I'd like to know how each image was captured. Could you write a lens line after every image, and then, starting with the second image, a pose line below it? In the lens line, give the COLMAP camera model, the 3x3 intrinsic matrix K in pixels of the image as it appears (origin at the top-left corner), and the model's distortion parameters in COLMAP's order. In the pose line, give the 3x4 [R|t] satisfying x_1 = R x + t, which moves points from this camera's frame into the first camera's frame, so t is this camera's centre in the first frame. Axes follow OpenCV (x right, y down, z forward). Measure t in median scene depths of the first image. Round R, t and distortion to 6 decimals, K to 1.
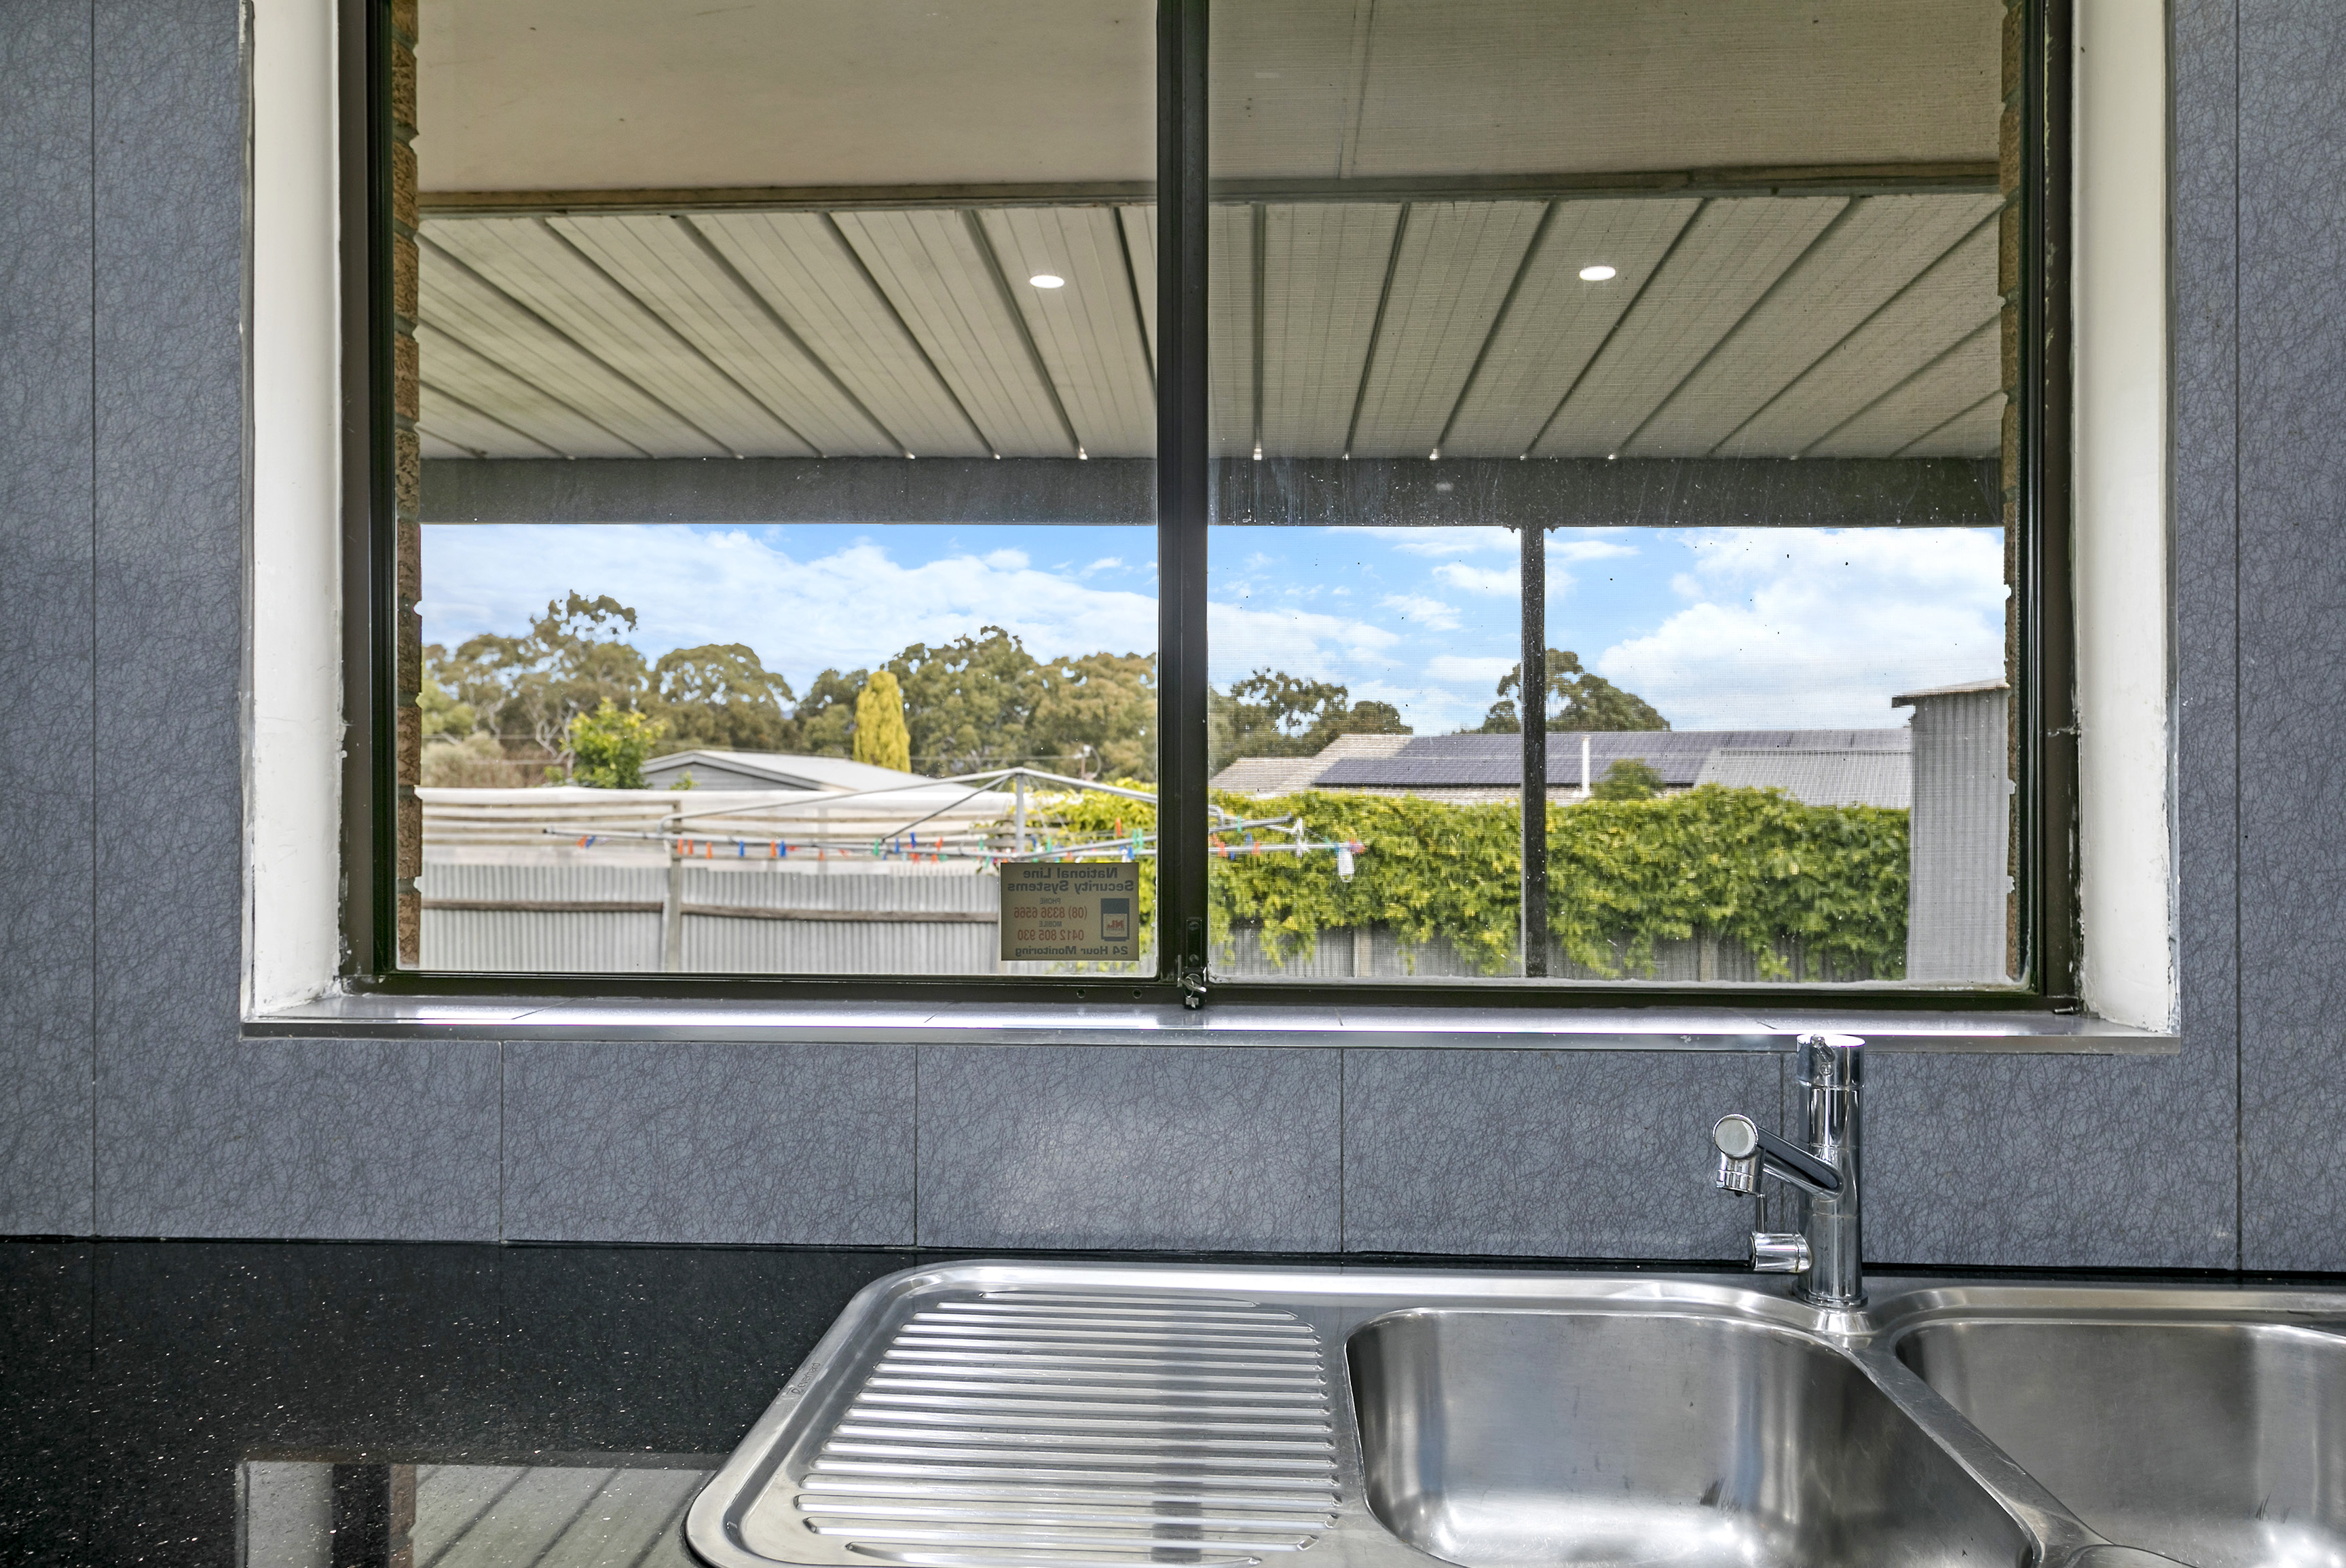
lens RADIAL K [[1518.6, 0, 1173.0], [0, 1518.6, 784.0], [0, 0, 1]] dist [0.000148, -0.000577]
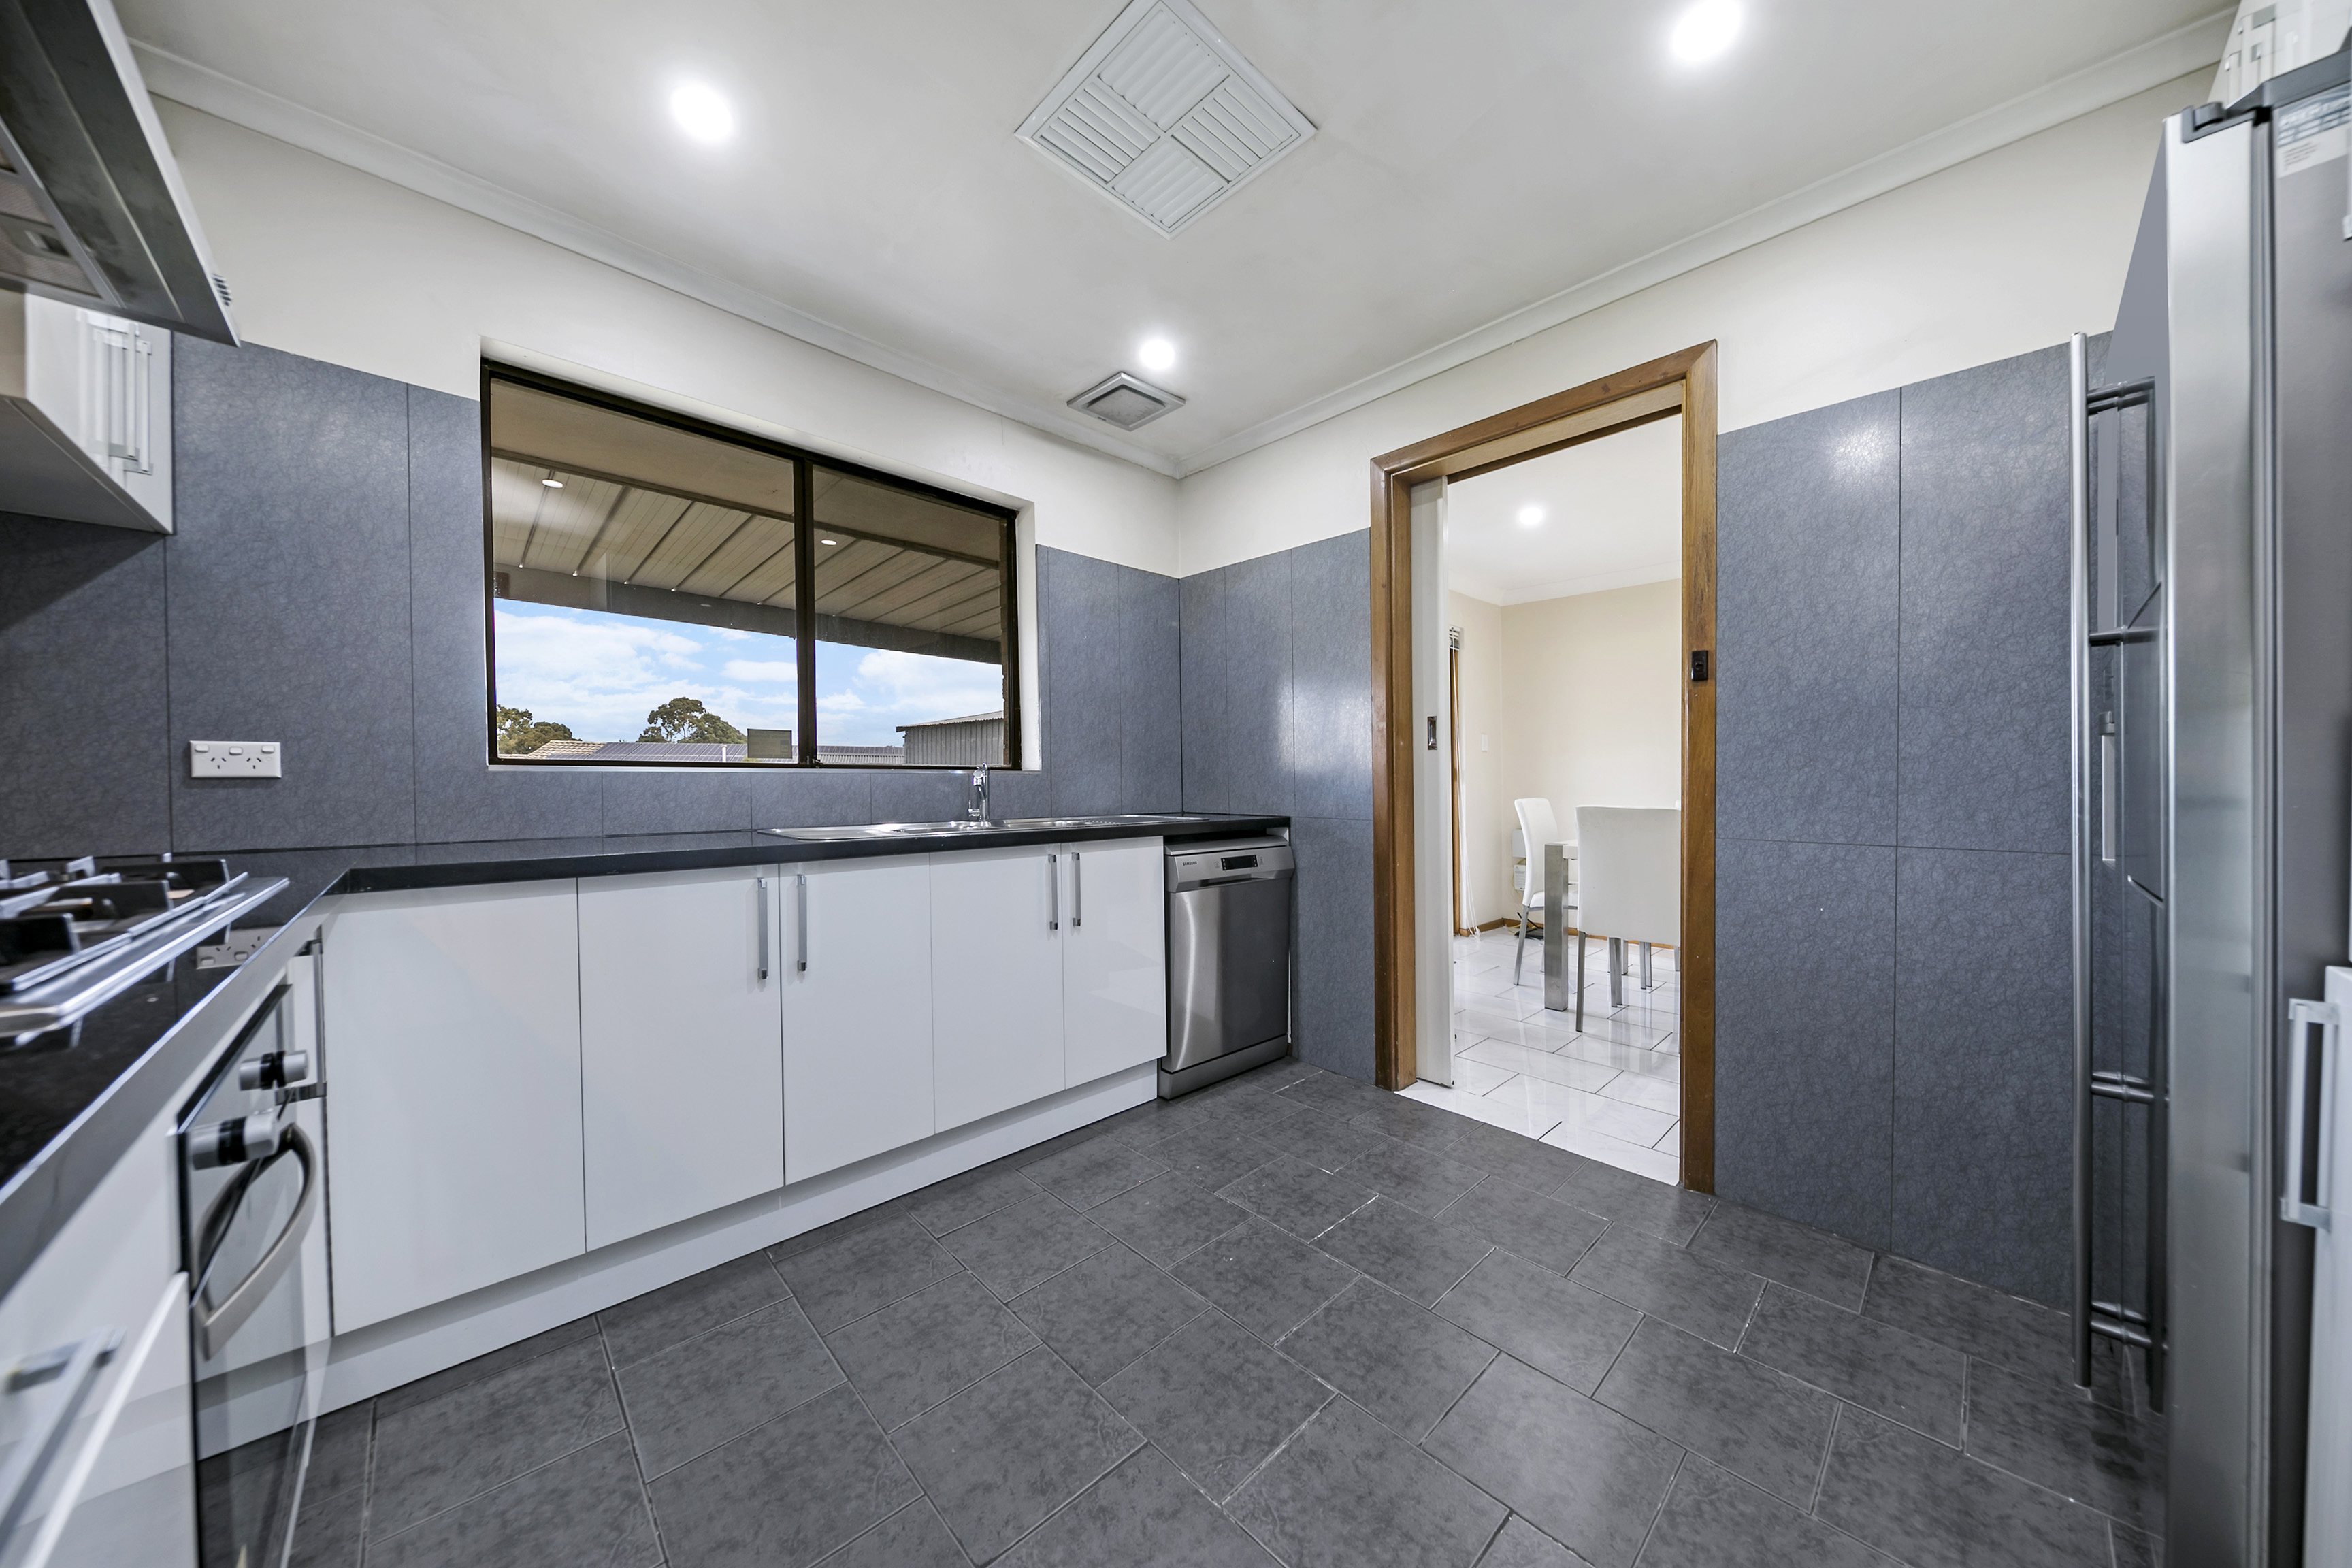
lens RADIAL K [[752.3, 0, 1176.0], [0, 752.3, 784.0], [0, 0, 1]] dist [-0.000059, -0.000082]
pose [[0.682215, -0.005271, 0.731133, -0.726464], [-0.003141, 0.999944, 0.010140, 0.165108], [-0.731145, -0.009214, 0.682160, -0.867624]]
